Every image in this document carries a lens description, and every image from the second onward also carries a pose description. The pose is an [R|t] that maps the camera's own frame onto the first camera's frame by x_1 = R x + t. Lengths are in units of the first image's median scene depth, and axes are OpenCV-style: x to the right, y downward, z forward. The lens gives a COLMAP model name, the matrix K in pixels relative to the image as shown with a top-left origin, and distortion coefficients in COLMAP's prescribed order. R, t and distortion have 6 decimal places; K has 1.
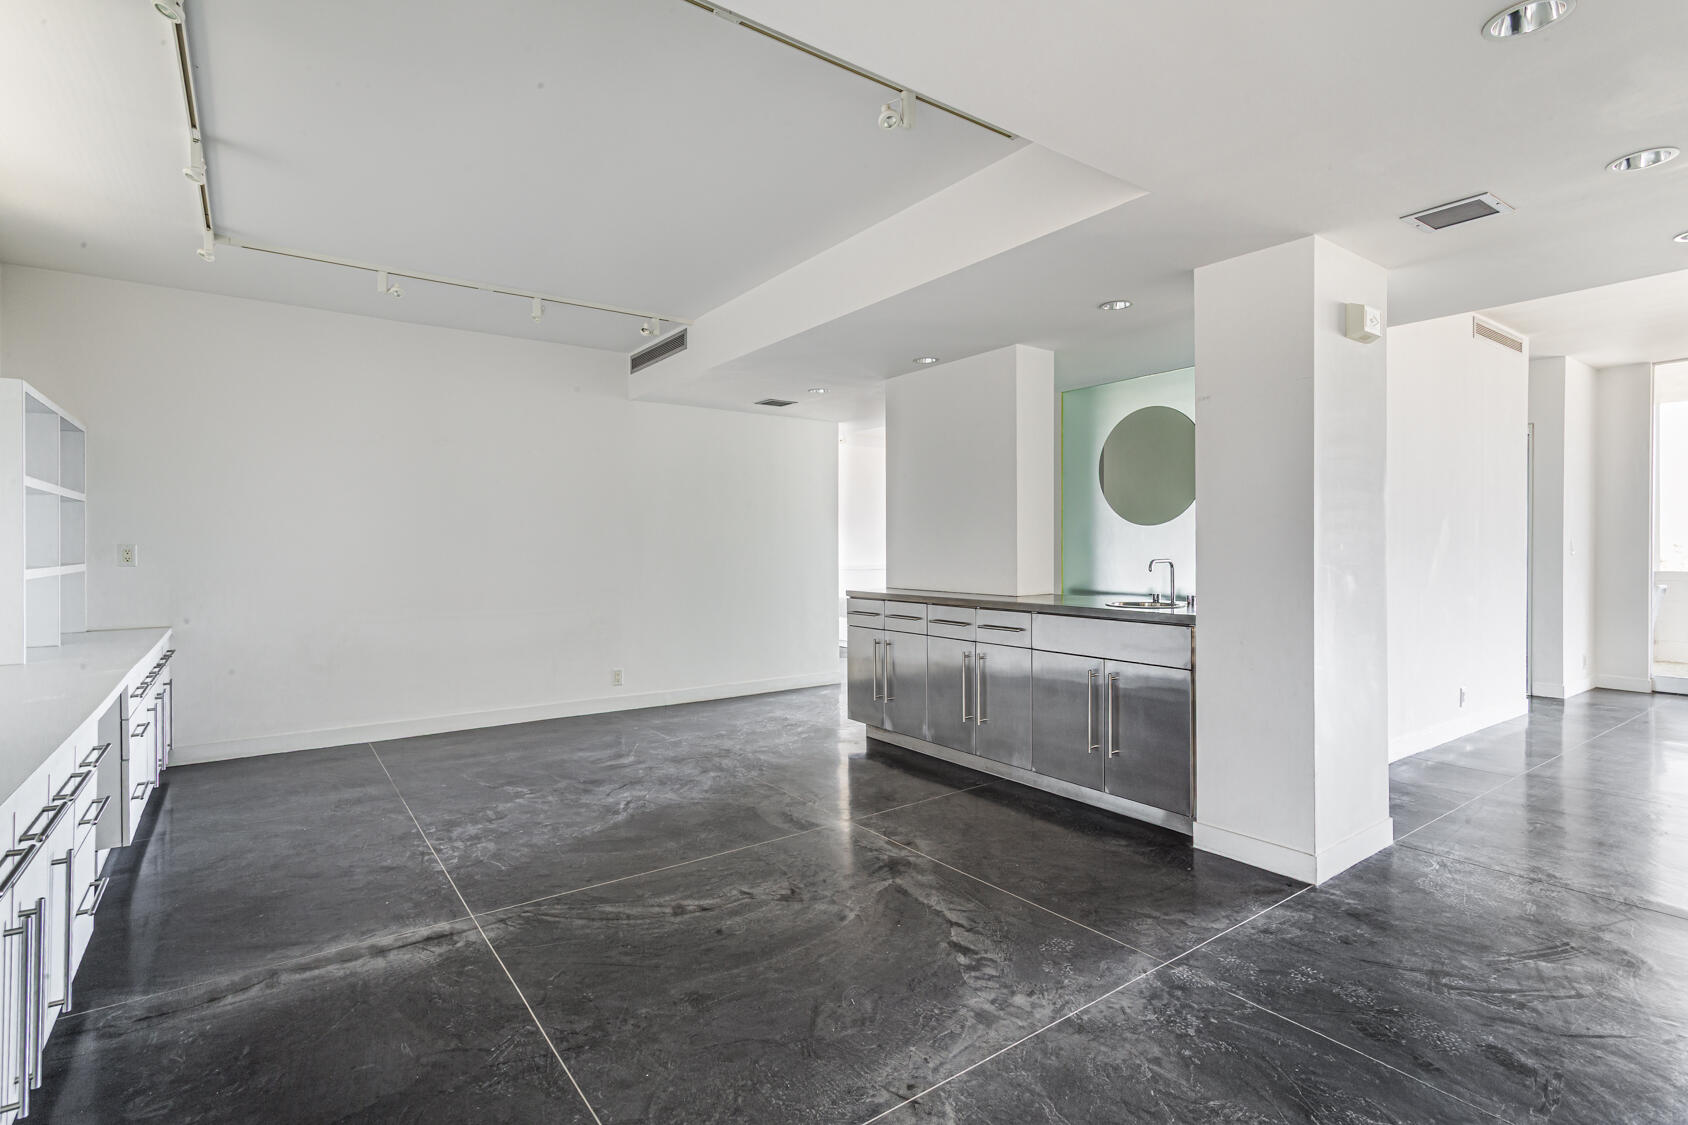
lens RADIAL K [[833.8, 0, 842.2], [0, 833.8, 546.8], [0, 0, 1]] dist [-0.000210, 0.001390]
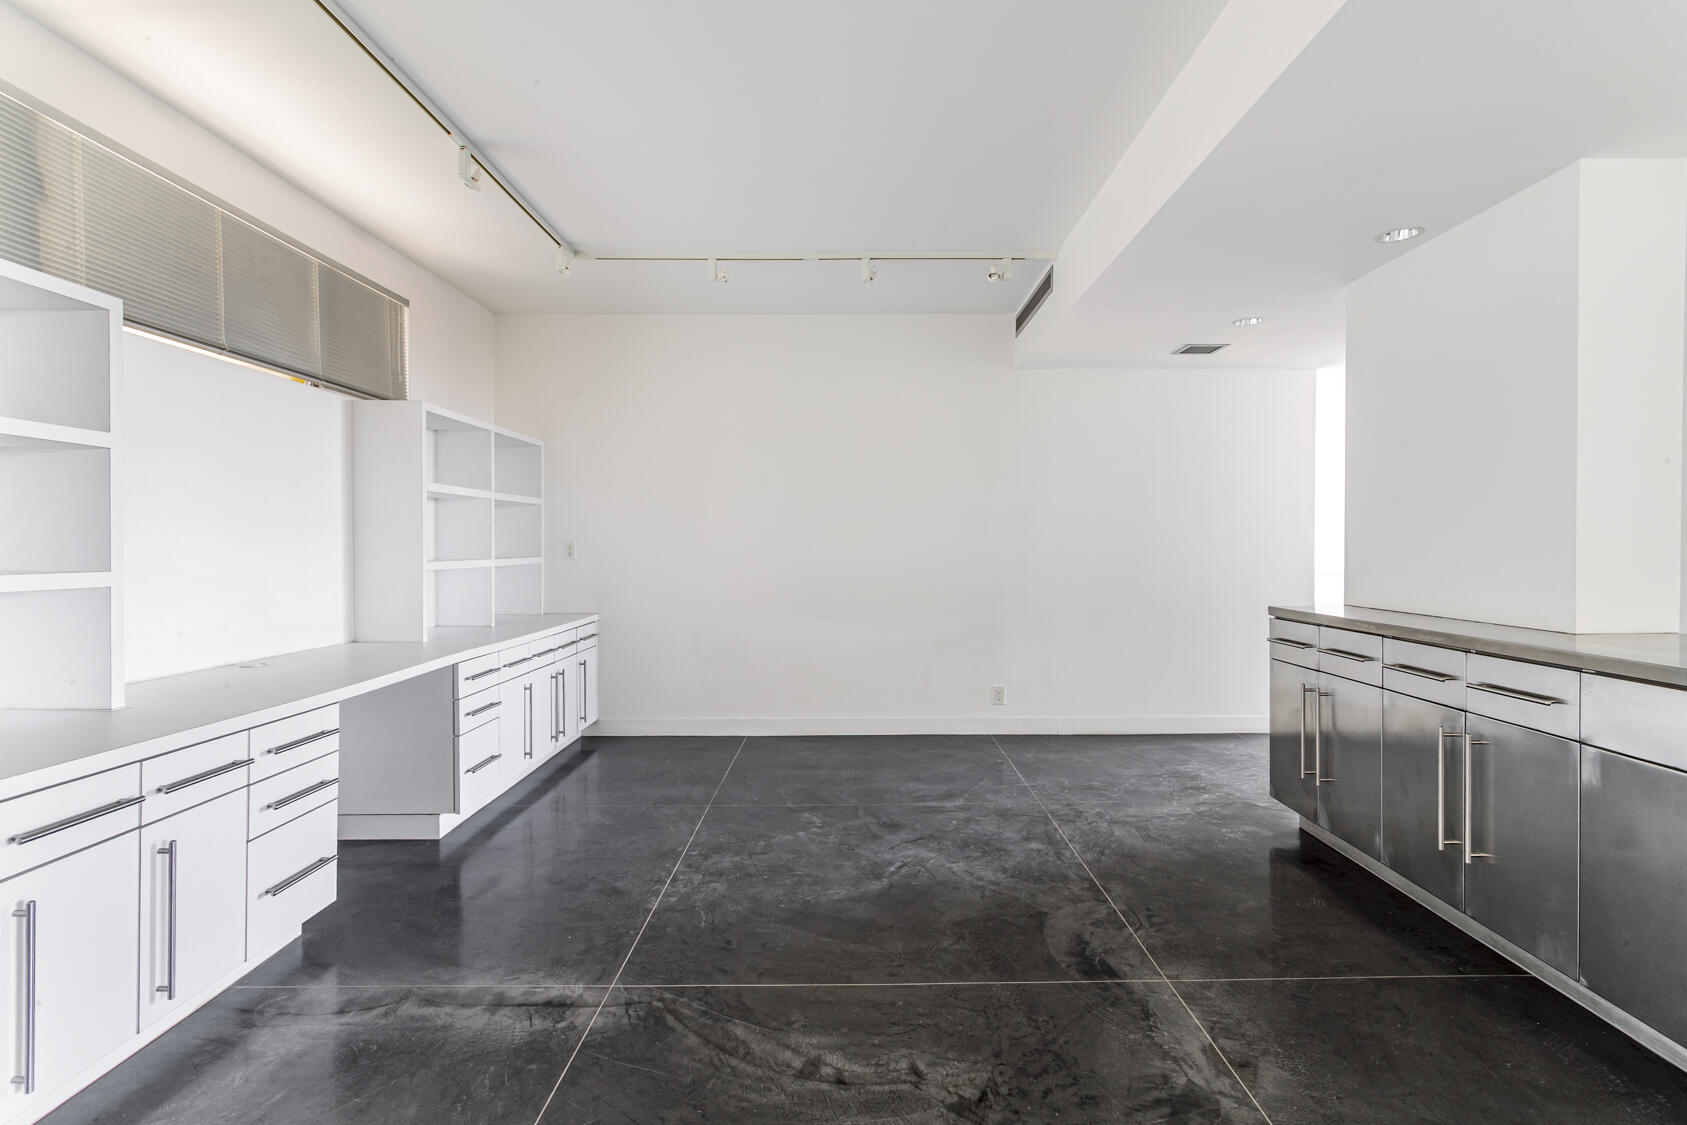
lens RADIAL K [[833.3, 0, 854.2], [0, 833.3, 554.0], [0, 0, 1]] dist [-0.000210, 0.001390]
pose [[0.810542, 0.006861, -0.585641, 0.176000], [0.000384, 0.999925, 0.012245, 0.001659], [0.585681, -0.010150, 0.810478, 0.351713]]
